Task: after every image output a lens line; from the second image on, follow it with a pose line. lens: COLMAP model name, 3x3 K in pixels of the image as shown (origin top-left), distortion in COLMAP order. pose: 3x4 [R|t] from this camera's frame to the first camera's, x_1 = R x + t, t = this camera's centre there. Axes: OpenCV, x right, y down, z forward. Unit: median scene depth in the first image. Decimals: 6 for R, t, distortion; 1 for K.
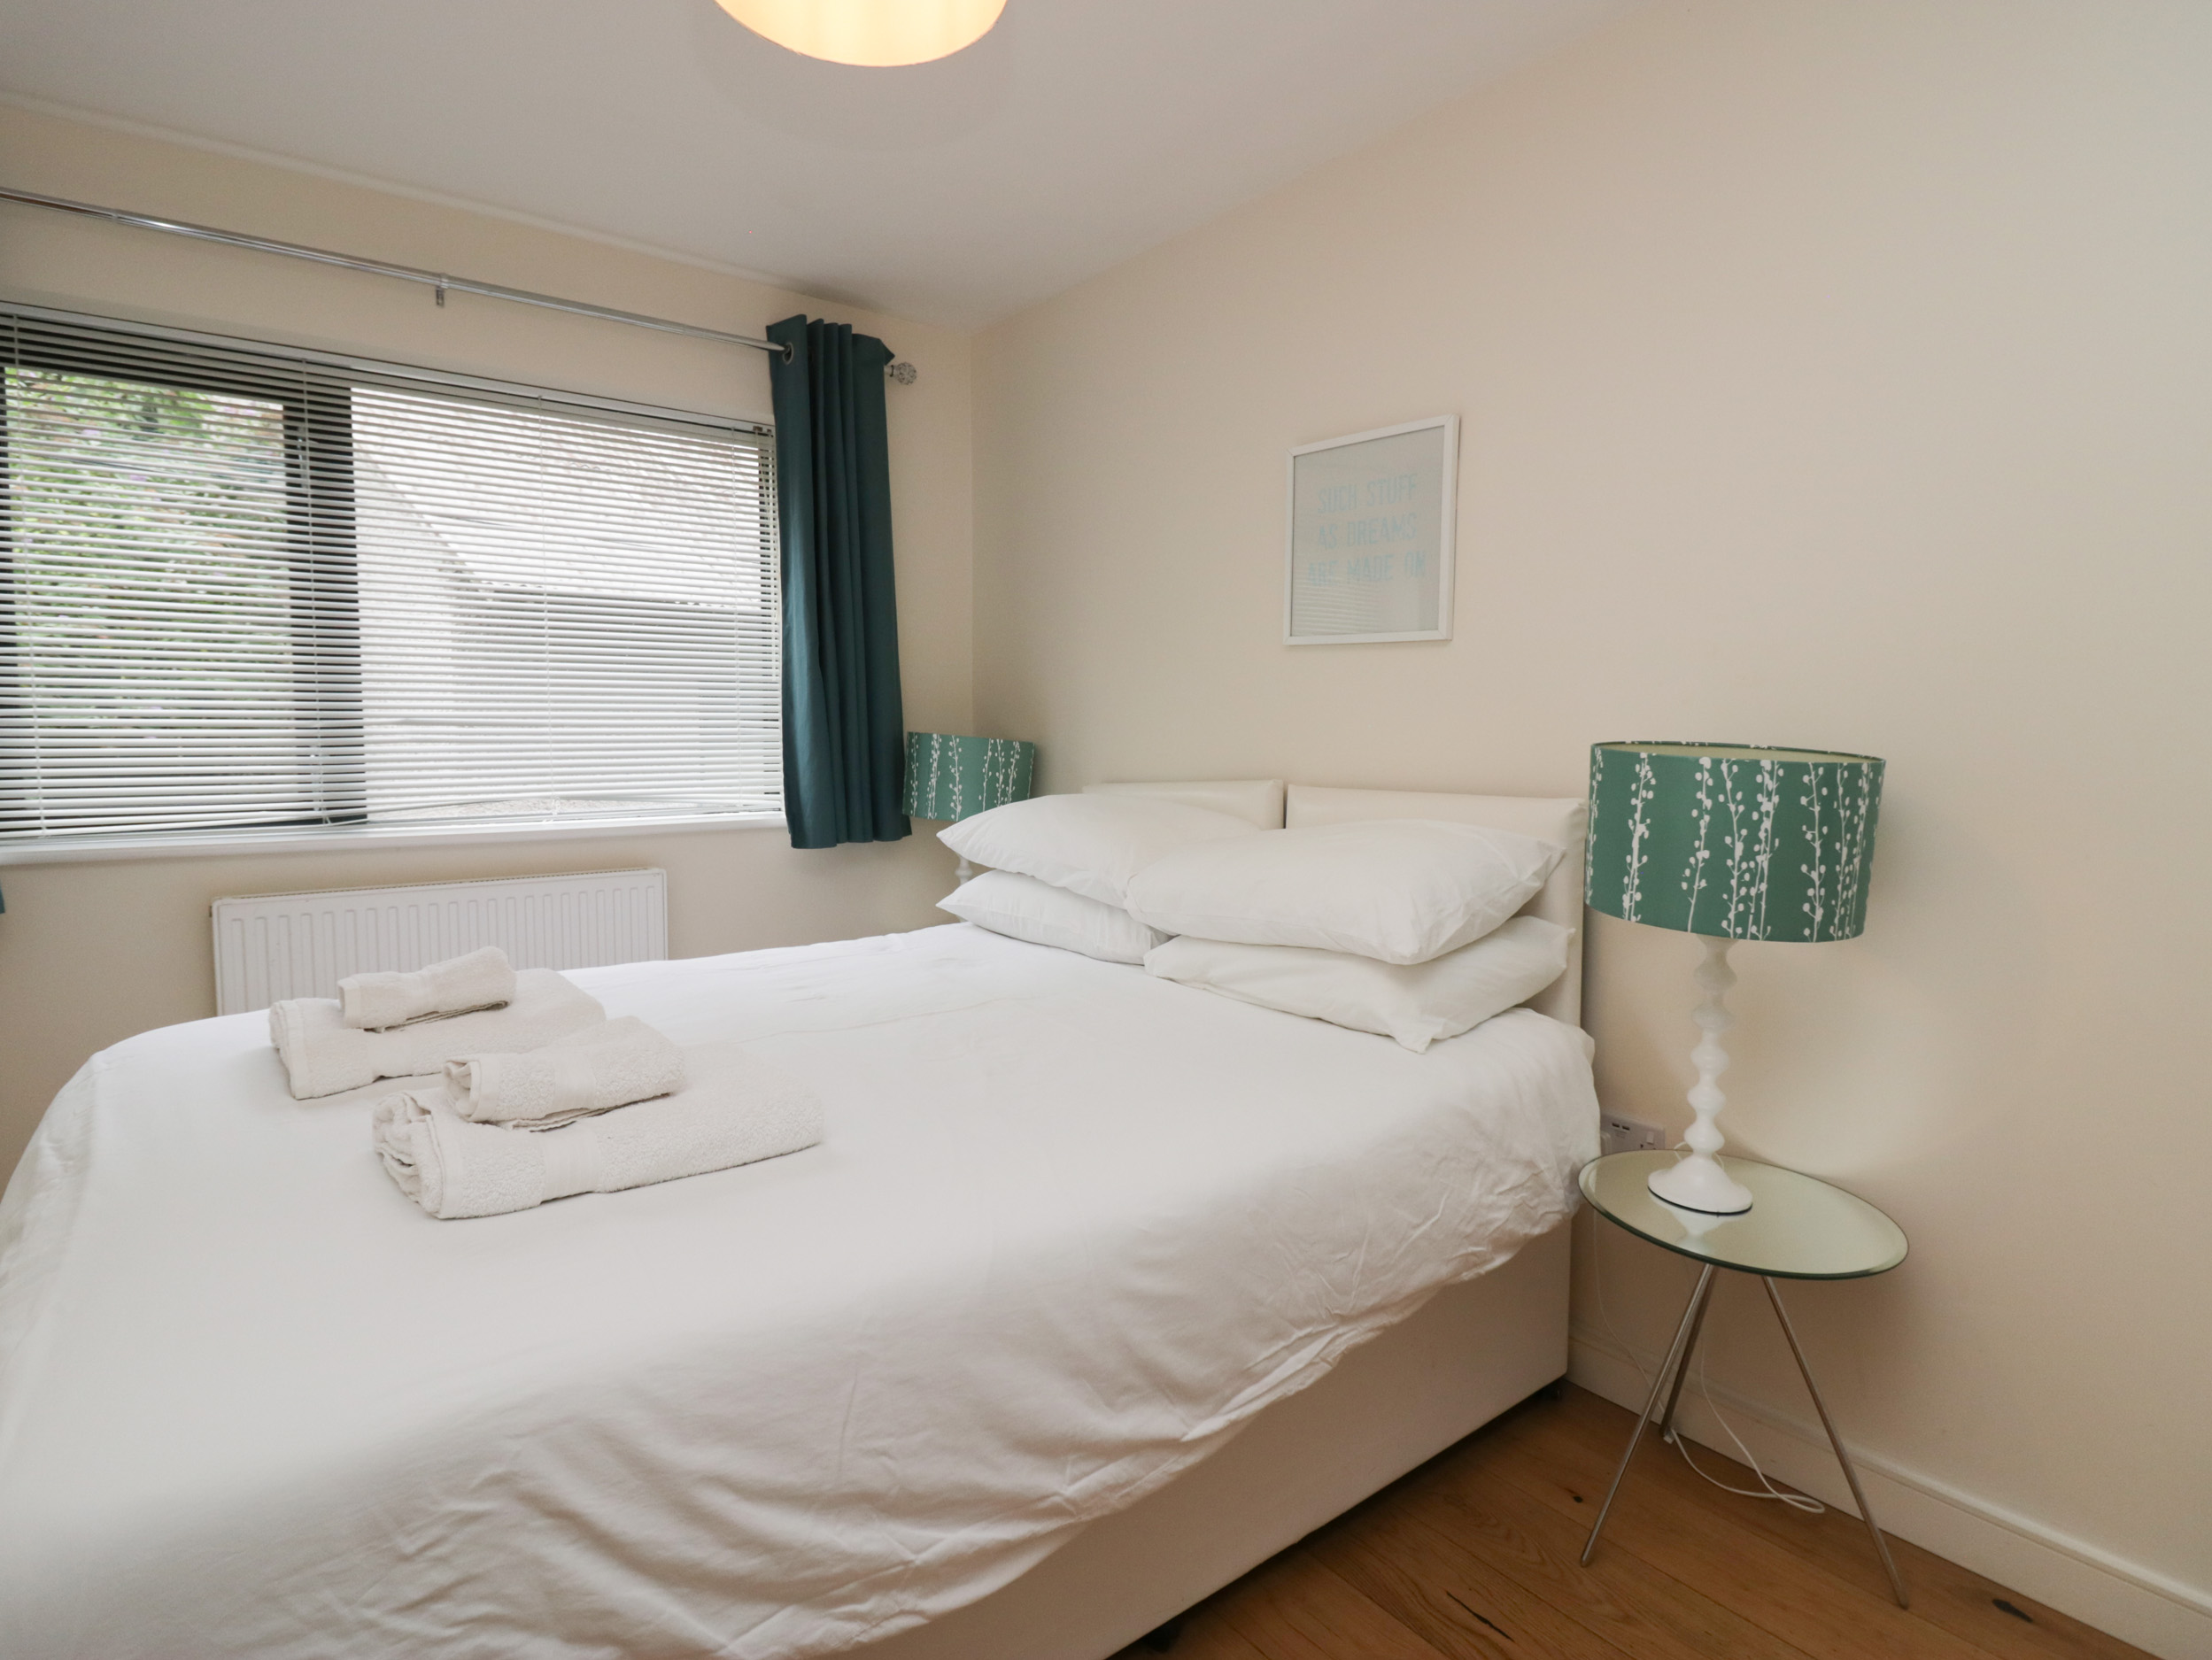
lens RADIAL K [[1106.2, 0, 1108.1], [0, 1106.2, 816.3], [0, 0, 1]] dist [-0.007128, -0.012199]
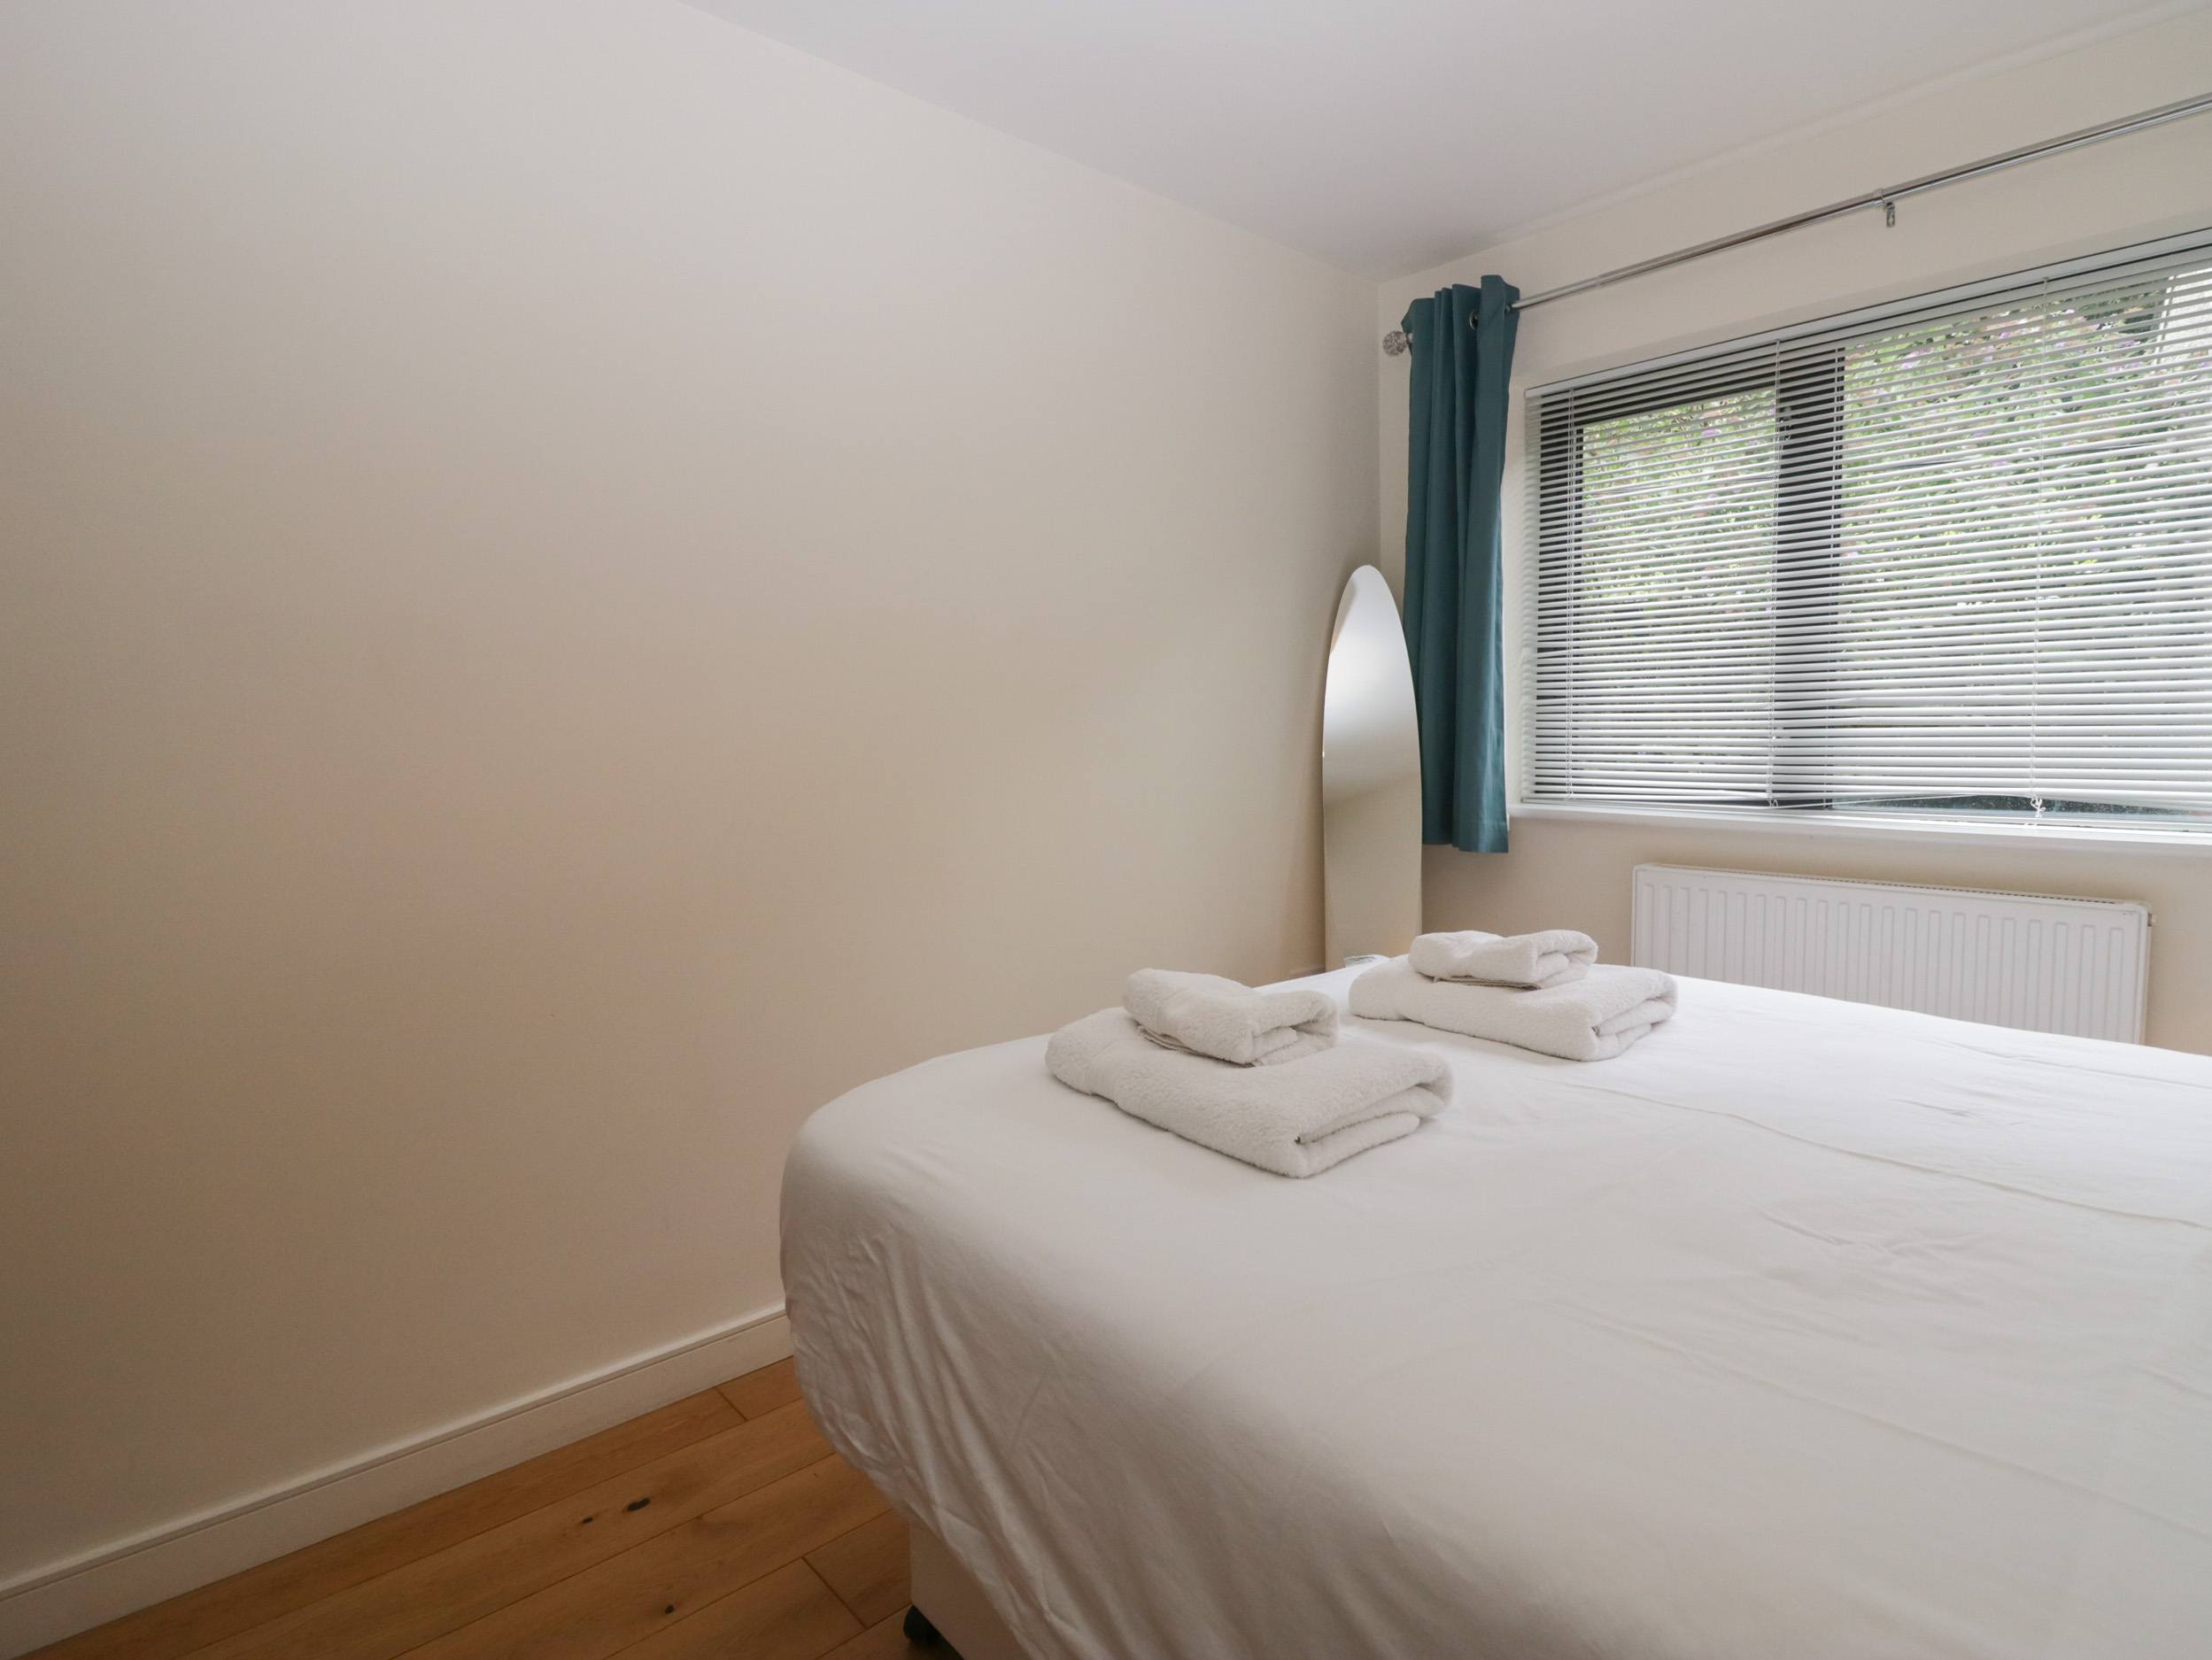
lens RADIAL K [[1130.3, 0, 1105.6], [0, 1130.3, 859.9], [0, 0, 1]] dist [-0.024408, -0.000458]
pose [[0.084504, 0.110842, -0.990239, 0.263155], [-0.066101, 0.992228, 0.105423, -0.013344], [0.994228, 0.056547, 0.091174, 0.365755]]
